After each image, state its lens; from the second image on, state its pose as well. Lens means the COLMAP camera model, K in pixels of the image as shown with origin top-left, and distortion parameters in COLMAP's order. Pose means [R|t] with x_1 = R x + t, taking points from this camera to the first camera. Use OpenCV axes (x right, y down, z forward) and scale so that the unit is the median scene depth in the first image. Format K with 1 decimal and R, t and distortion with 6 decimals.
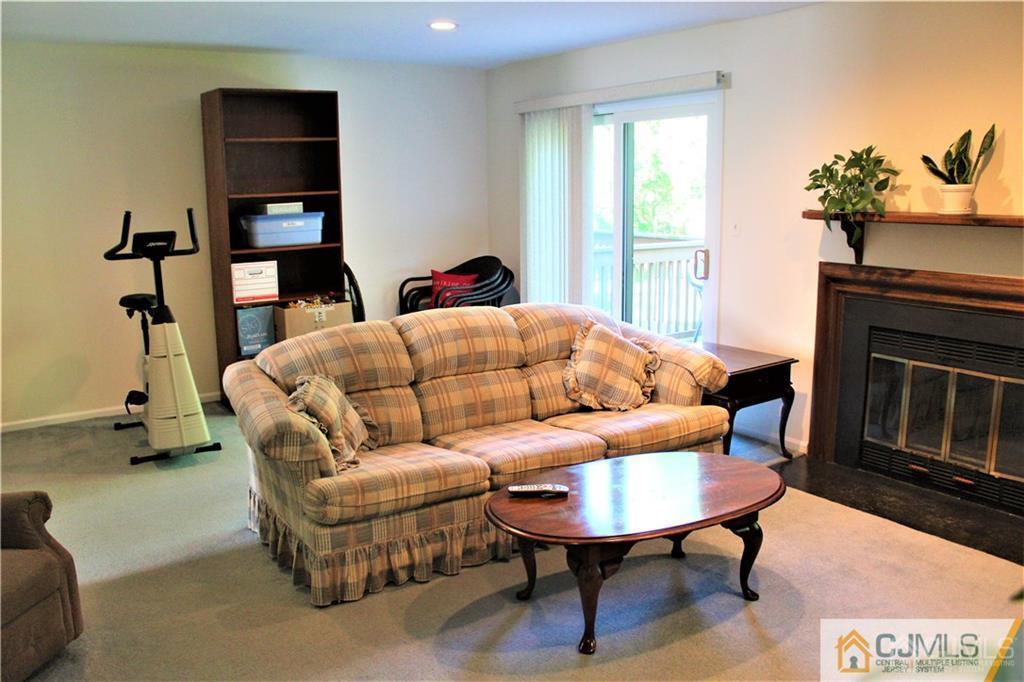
lens RADIAL K [[854.8, 0, 496.9], [0, 854.8, 343.7], [0, 0, 1]] dist [-0.164489, 0.153735]
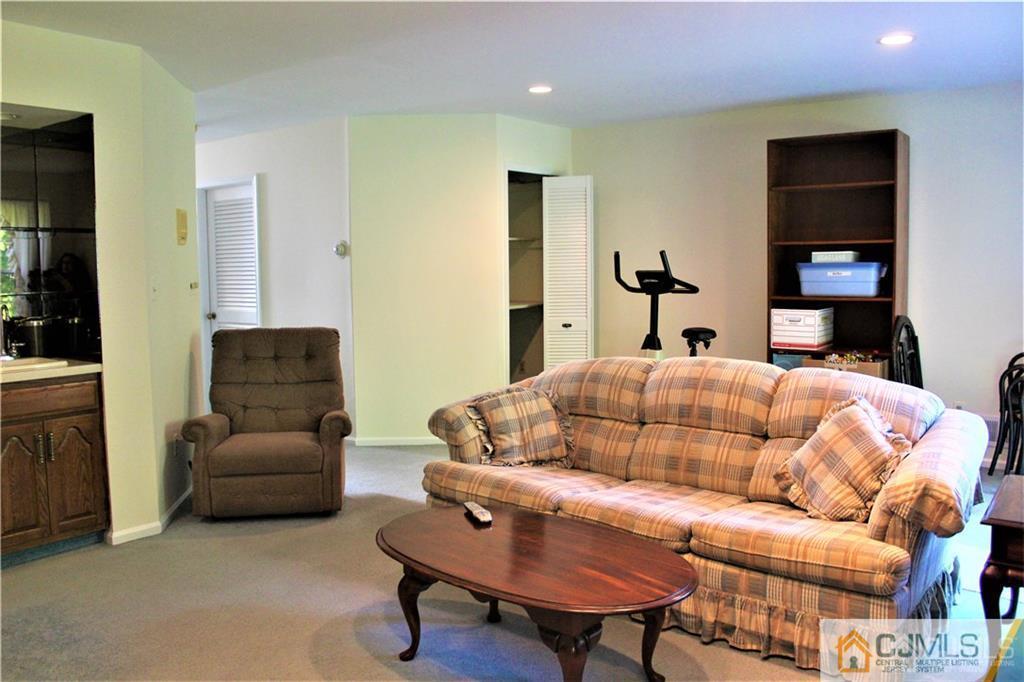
lens RADIAL K [[854.8, 0, 496.9], [0, 854.8, 343.7], [0, 0, 1]] dist [-0.164489, 0.153735]
pose [[0.329147, 0.102082, -0.938745, 0.563407], [-0.169758, 0.984339, 0.047519, -0.046359], [0.928894, 0.143719, 0.341322, 0.357473]]
